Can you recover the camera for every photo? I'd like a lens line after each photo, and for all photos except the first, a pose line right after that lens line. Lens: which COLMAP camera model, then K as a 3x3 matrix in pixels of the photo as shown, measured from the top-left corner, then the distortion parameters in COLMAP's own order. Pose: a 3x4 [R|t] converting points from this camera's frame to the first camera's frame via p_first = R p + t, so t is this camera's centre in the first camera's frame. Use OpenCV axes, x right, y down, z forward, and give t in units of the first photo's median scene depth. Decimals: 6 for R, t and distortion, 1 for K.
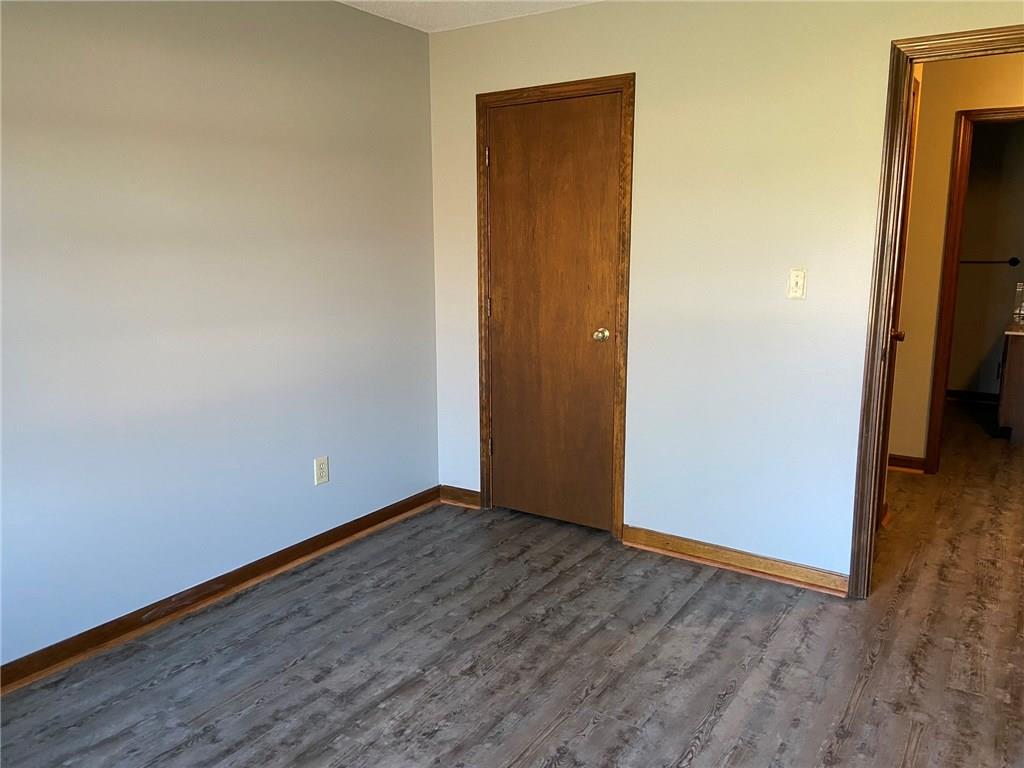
lens RADIAL K [[769.1, 0, 516.4], [0, 769.1, 382.1], [0, 0, 1]] dist [0.044631, -0.061522]
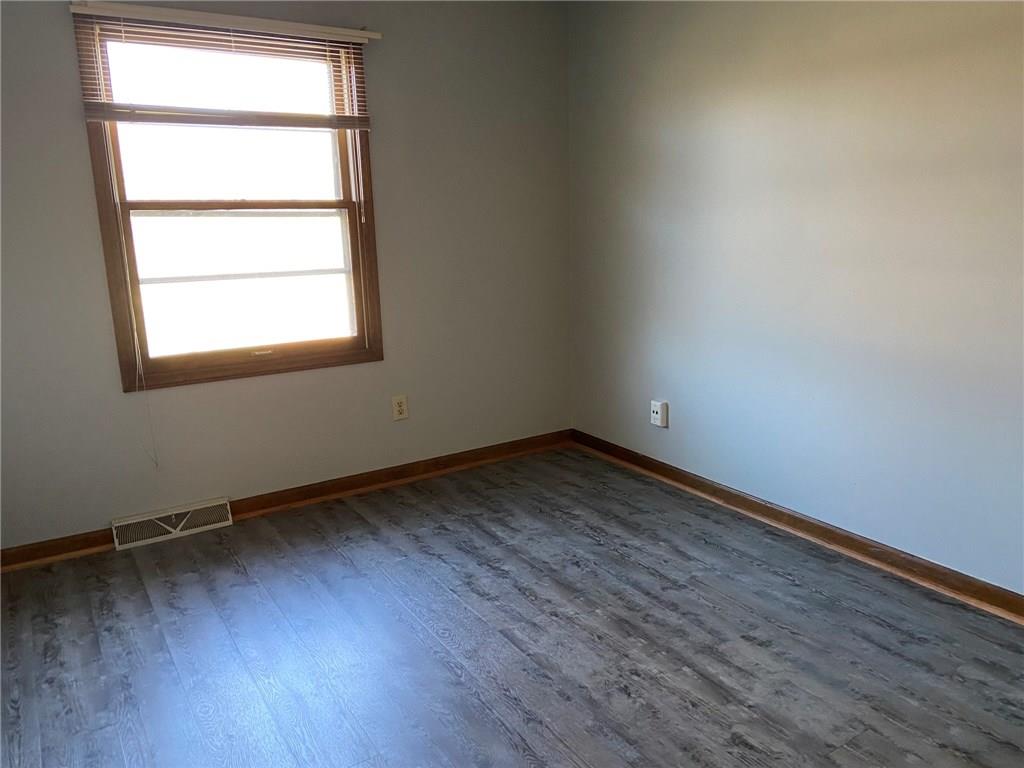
lens RADIAL K [[769.1, 0, 519.6], [0, 769.1, 383.3], [0, 0, 1]] dist [0.044631, -0.061522]
pose [[-0.422770, 0.209748, -0.881630, 0.664484], [-0.128159, 0.949232, 0.287288, -0.162616], [0.897129, 0.234446, -0.374426, 1.057642]]
